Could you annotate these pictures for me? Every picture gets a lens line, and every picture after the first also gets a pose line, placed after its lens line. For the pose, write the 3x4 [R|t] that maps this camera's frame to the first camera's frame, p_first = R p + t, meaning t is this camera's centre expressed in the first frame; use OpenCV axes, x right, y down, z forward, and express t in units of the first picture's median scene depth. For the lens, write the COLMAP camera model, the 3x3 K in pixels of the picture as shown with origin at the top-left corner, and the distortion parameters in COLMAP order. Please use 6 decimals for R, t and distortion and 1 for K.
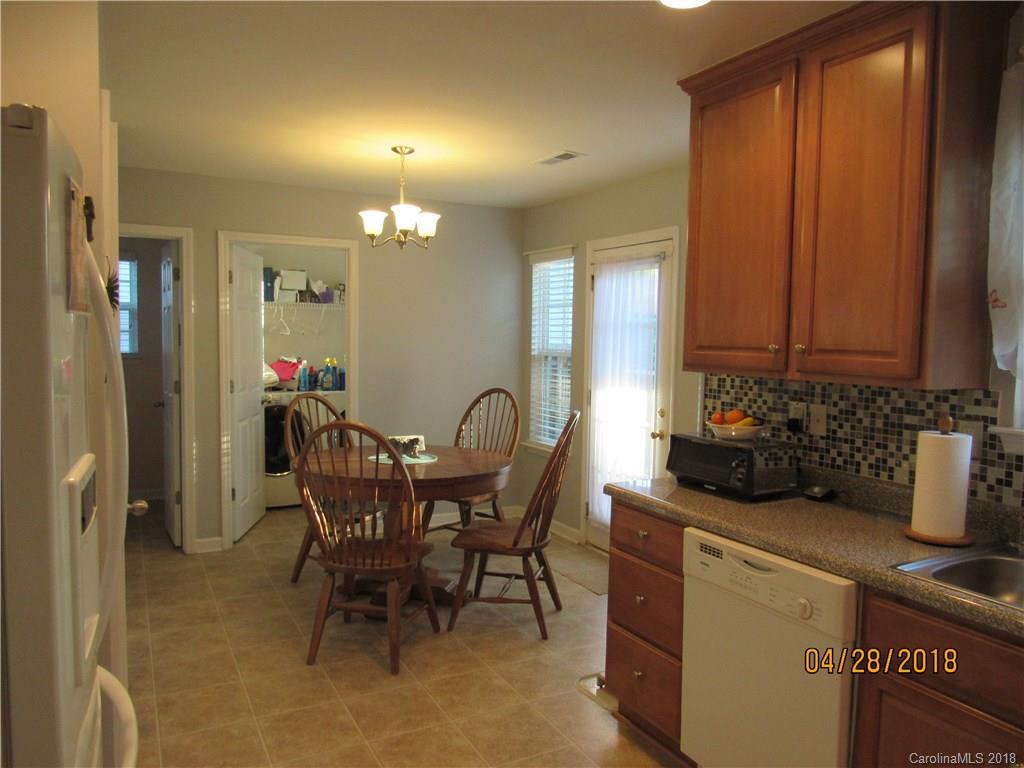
lens RADIAL K [[733.7, 0, 510.9], [0, 733.7, 386.9], [0, 0, 1]] dist [-0.013252, -0.003551]
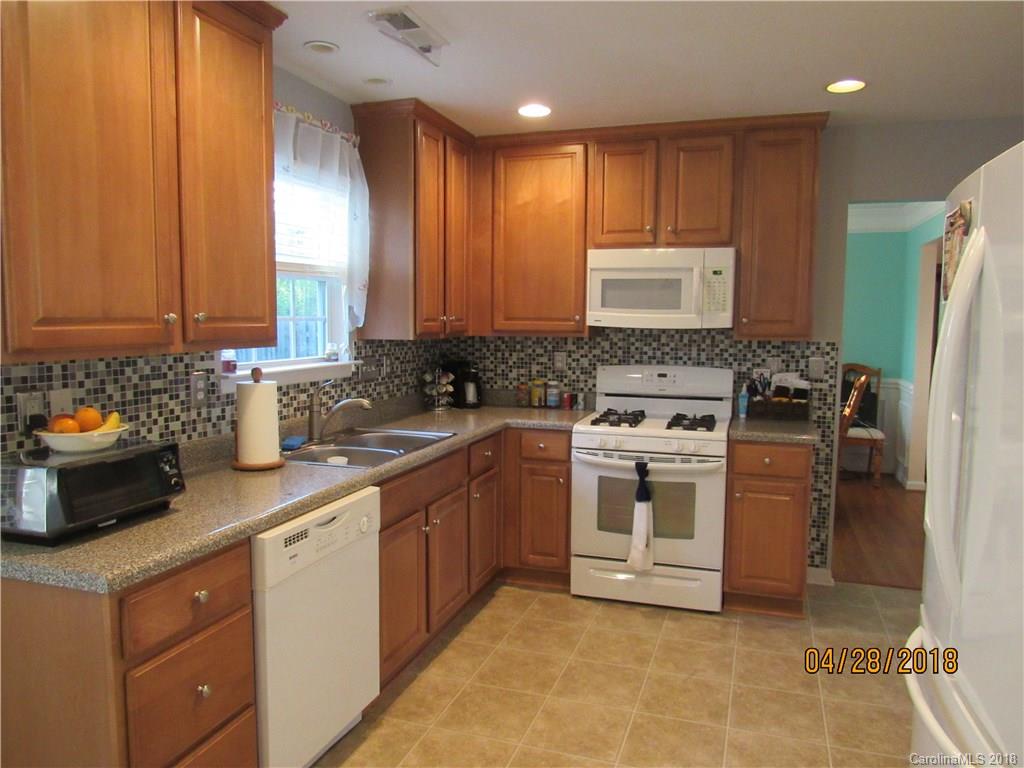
lens RADIAL K [[733.7, 0, 511.5], [0, 733.7, 381.1], [0, 0, 1]] dist [-0.013252, -0.003551]
pose [[-0.679699, -0.085000, 0.728549, -0.506308], [0.036156, 0.988173, 0.149021, -0.088832], [-0.732599, 0.127631, -0.668587, 1.243464]]
